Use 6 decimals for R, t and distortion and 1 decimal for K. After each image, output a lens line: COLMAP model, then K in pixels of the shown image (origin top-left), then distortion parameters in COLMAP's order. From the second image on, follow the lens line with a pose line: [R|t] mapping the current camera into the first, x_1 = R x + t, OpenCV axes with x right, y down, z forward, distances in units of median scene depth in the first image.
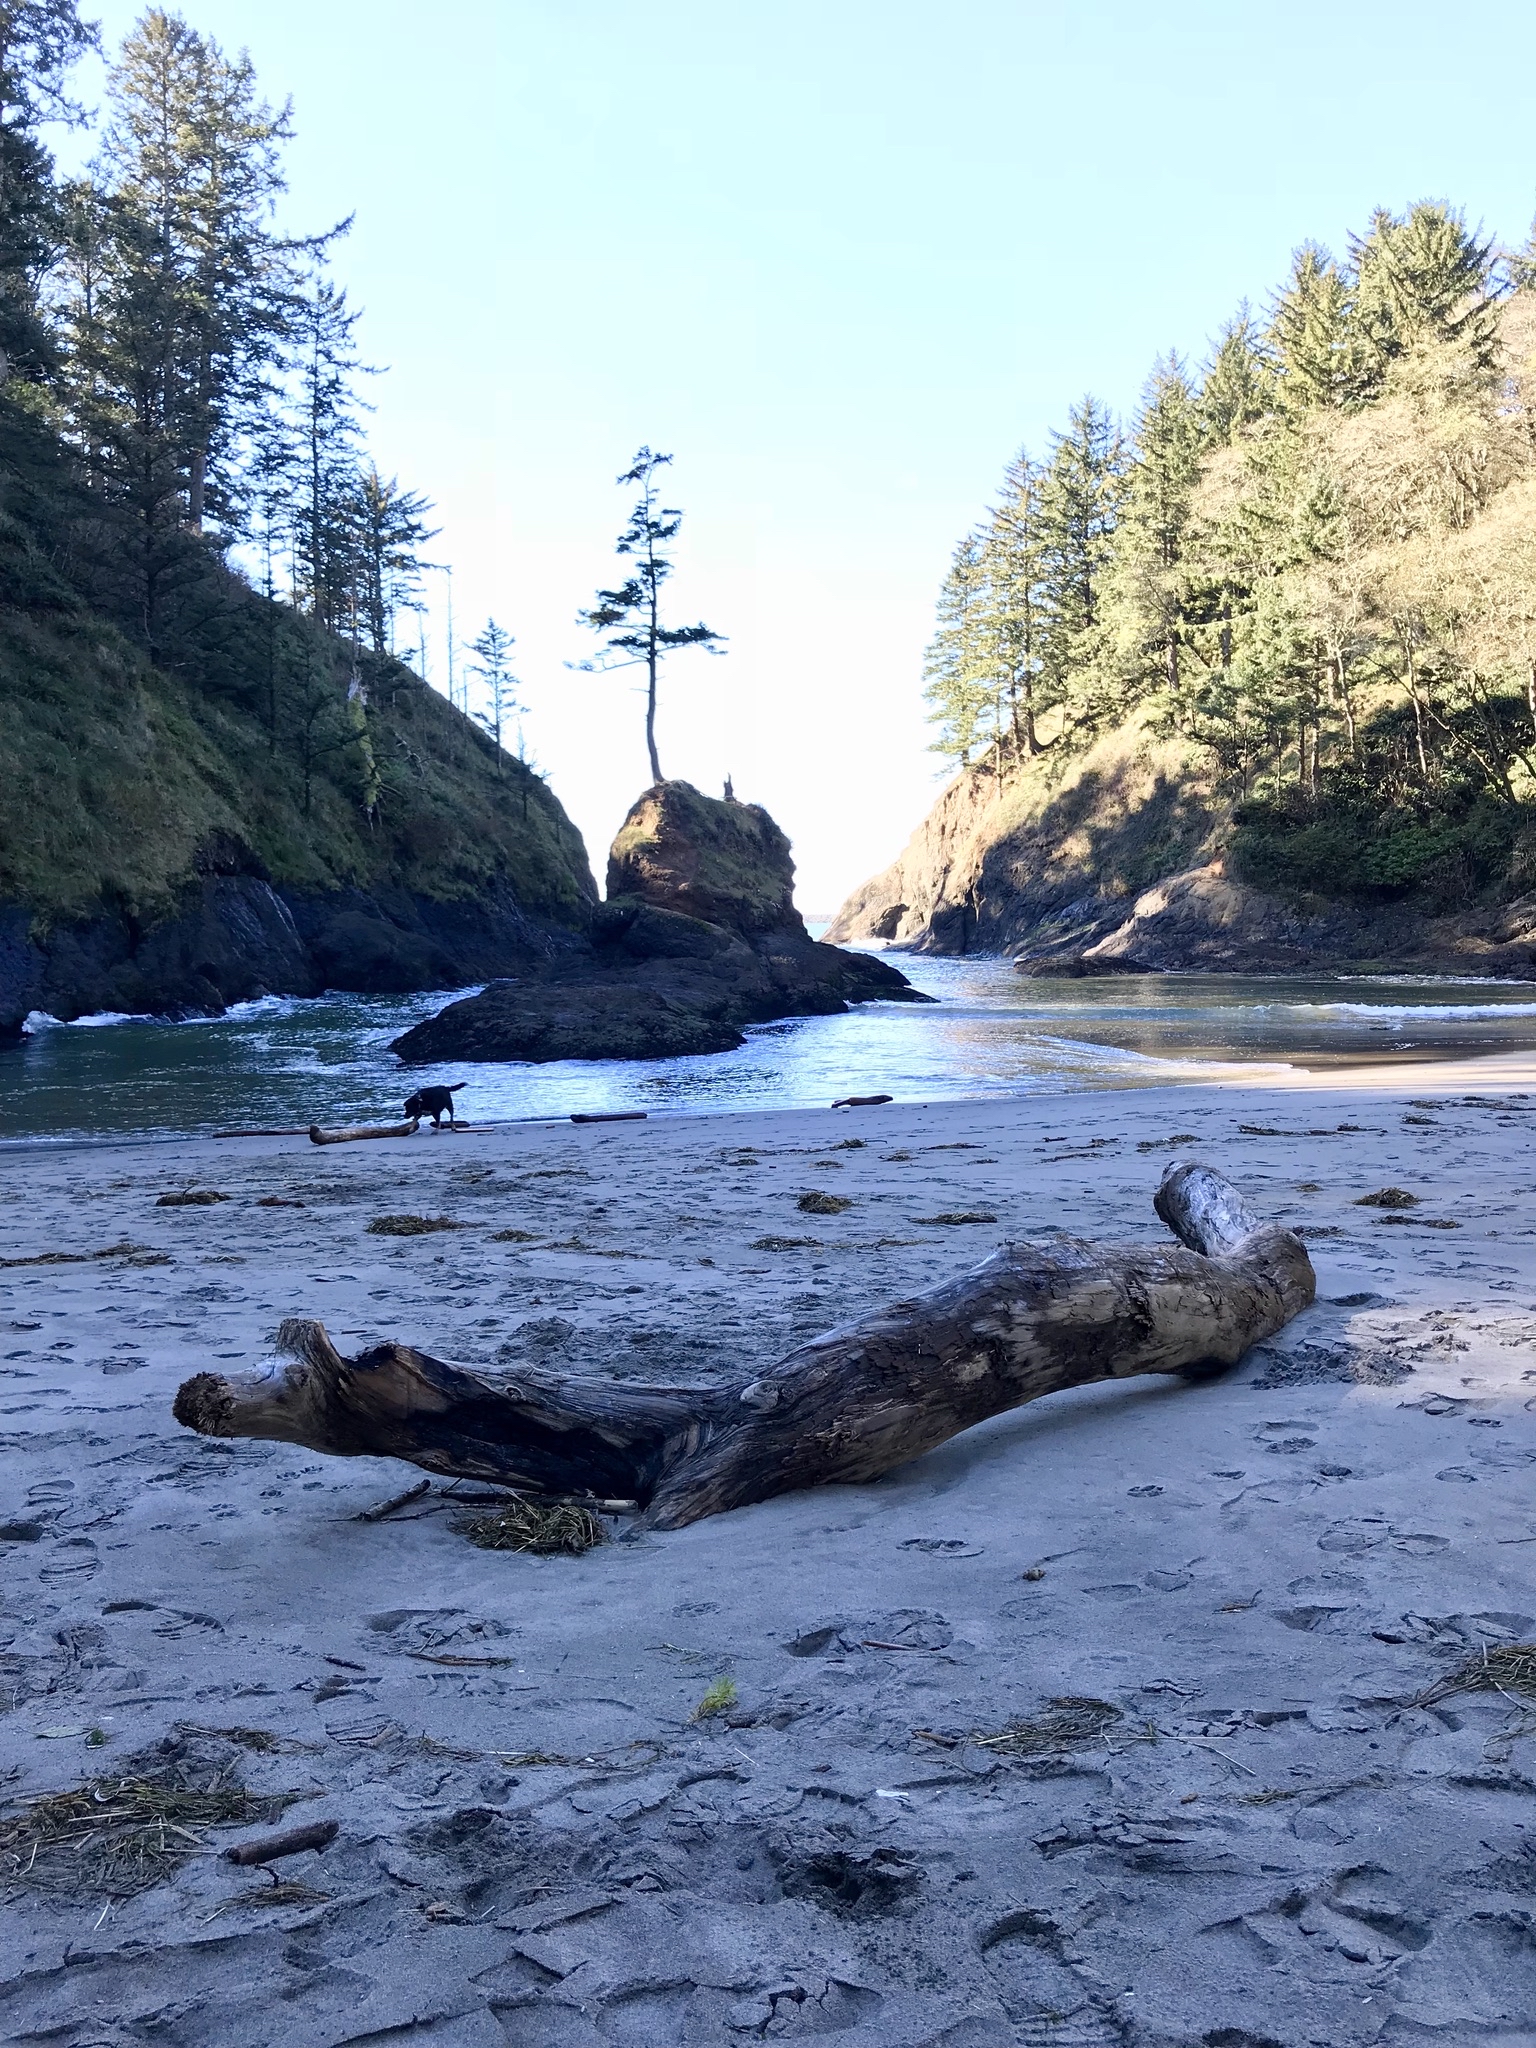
lens RADIAL K [[1605.5, 0, 778.7], [0, 1605.5, 1021.1], [0, 0, 1]] dist [0.026908, -0.019794]
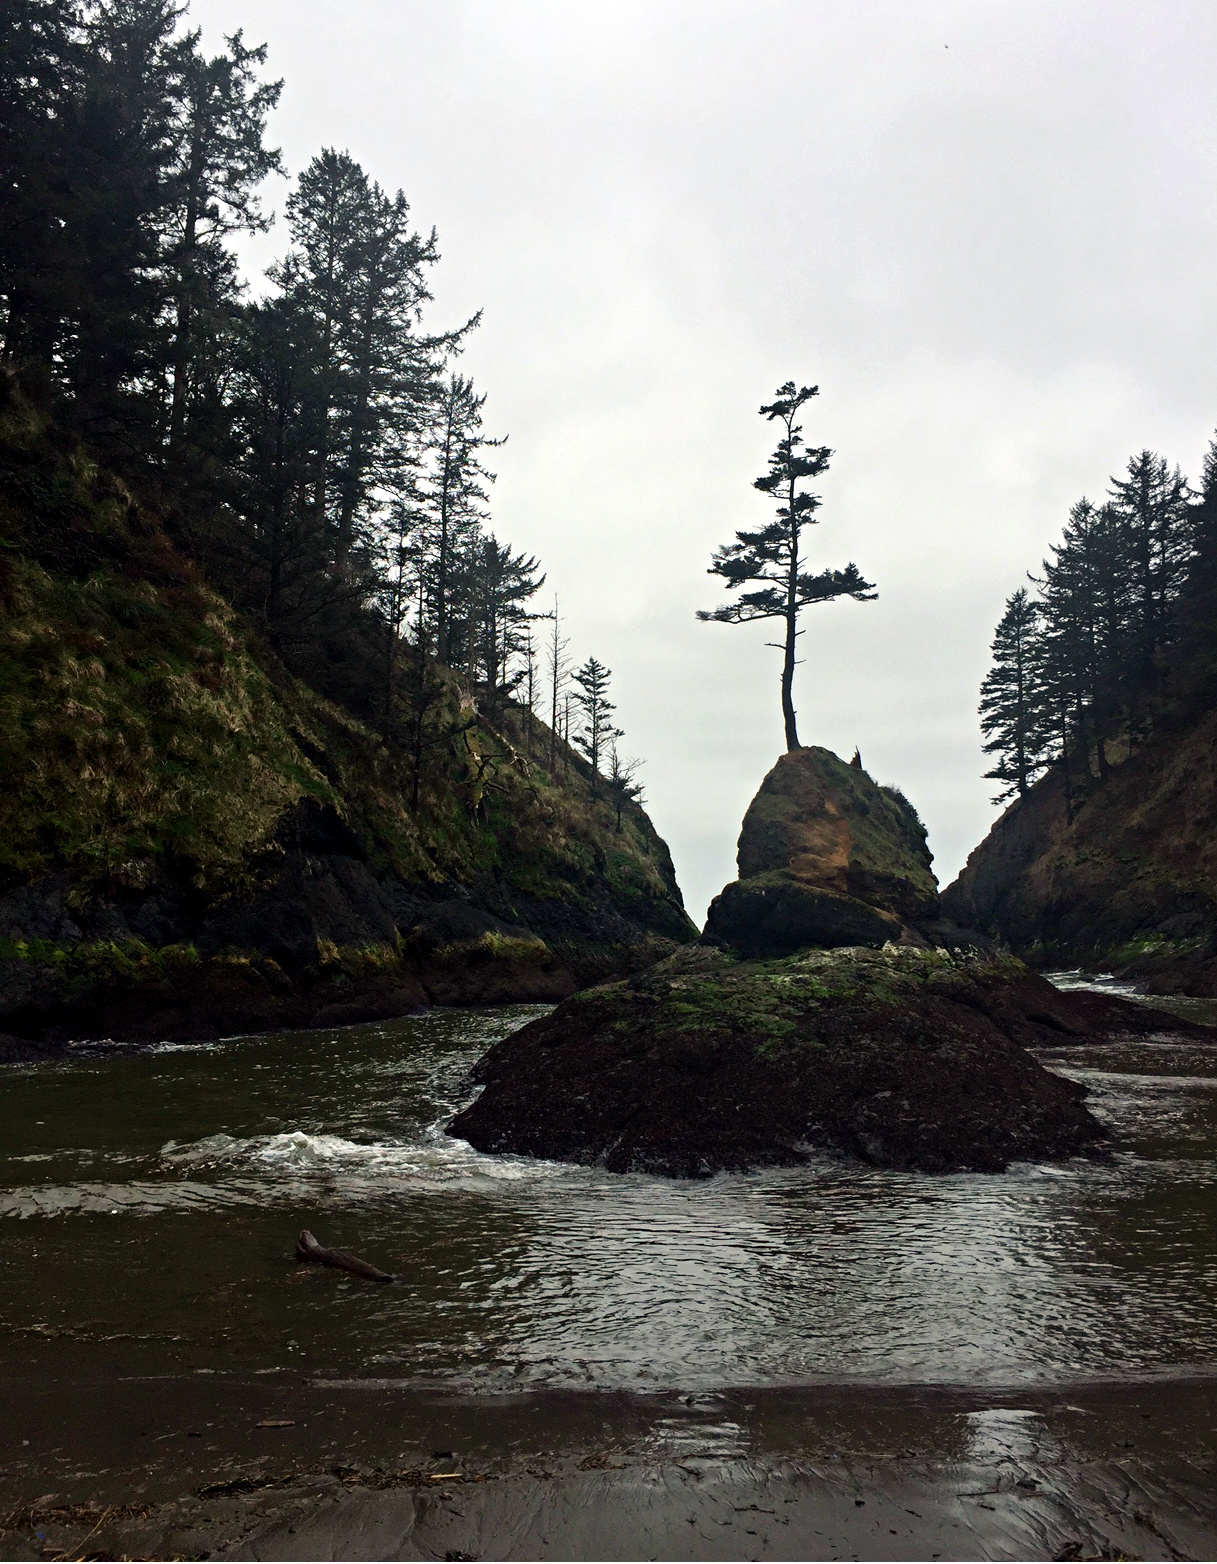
lens RADIAL K [[1321.1, 0, 621.5], [0, 1321.1, 790.9], [0, 0, 1]] dist [0.038571, -0.018604]
pose [[0.990324, -0.002102, -0.138762, -0.039573], [-0.022335, 0.984437, -0.174315, 0.000762], [0.136969, 0.175727, 0.974864, 0.163589]]
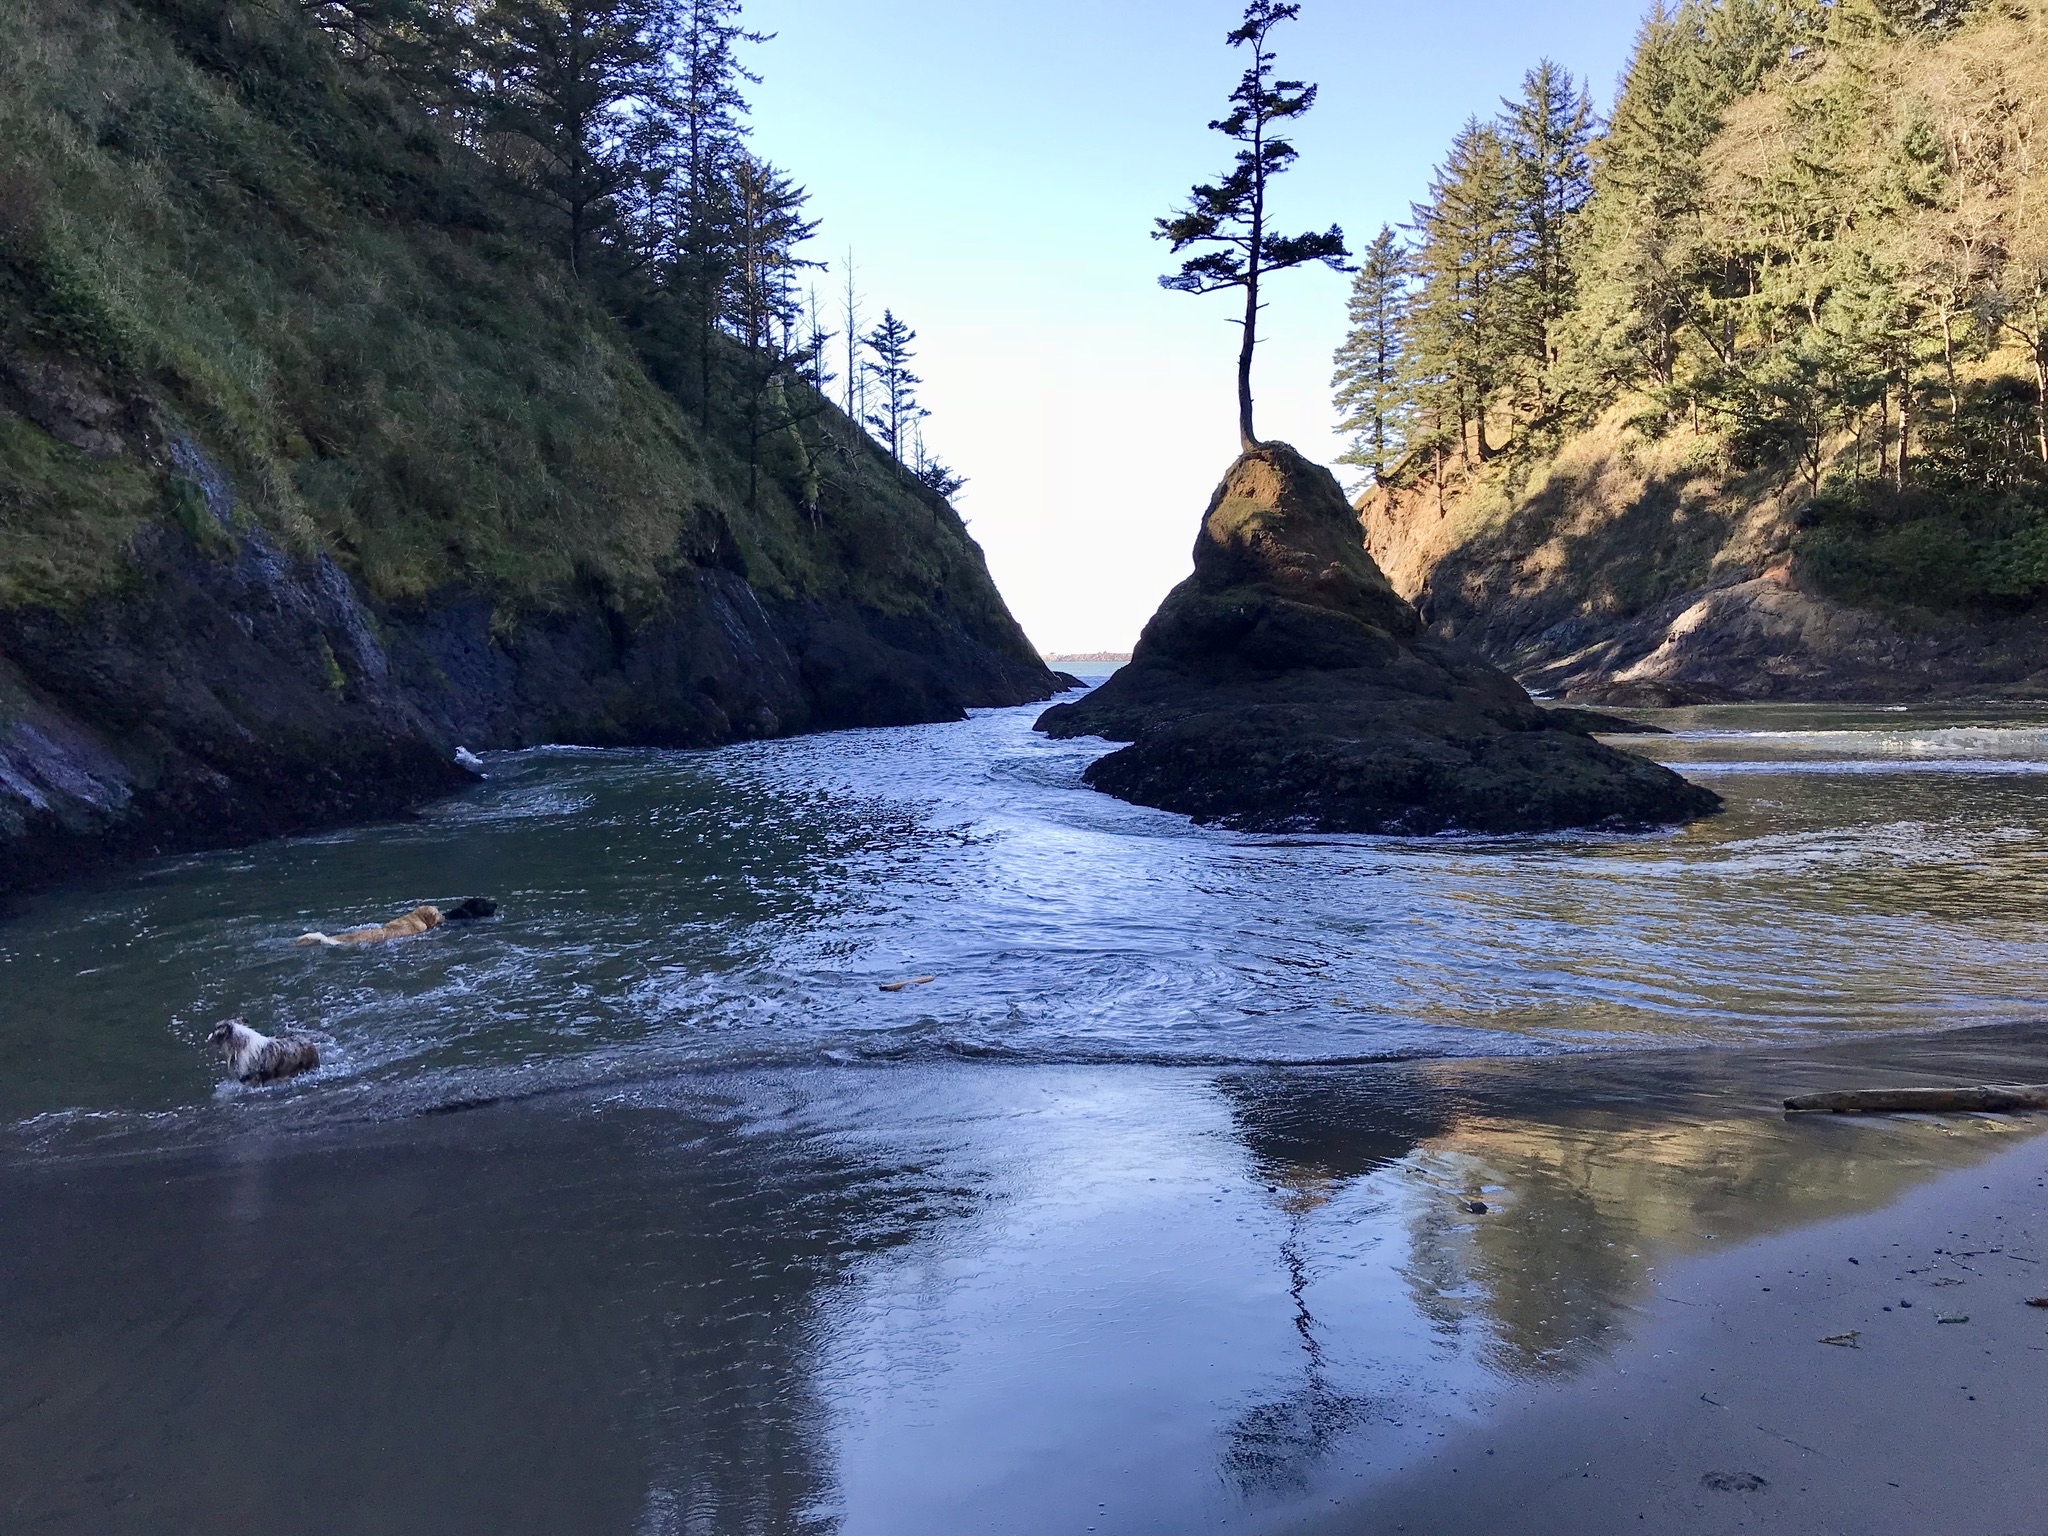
lens RADIAL K [[1605.5, 0, 1025.4], [0, 1605.5, 732.7], [0, 0, 1]] dist [0.026908, -0.019794]
pose [[0.999595, -0.001755, -0.028403, -0.093126], [0.001235, 0.999831, -0.018317, 0.001443], [0.028430, 0.018274, 0.999429, 0.133614]]
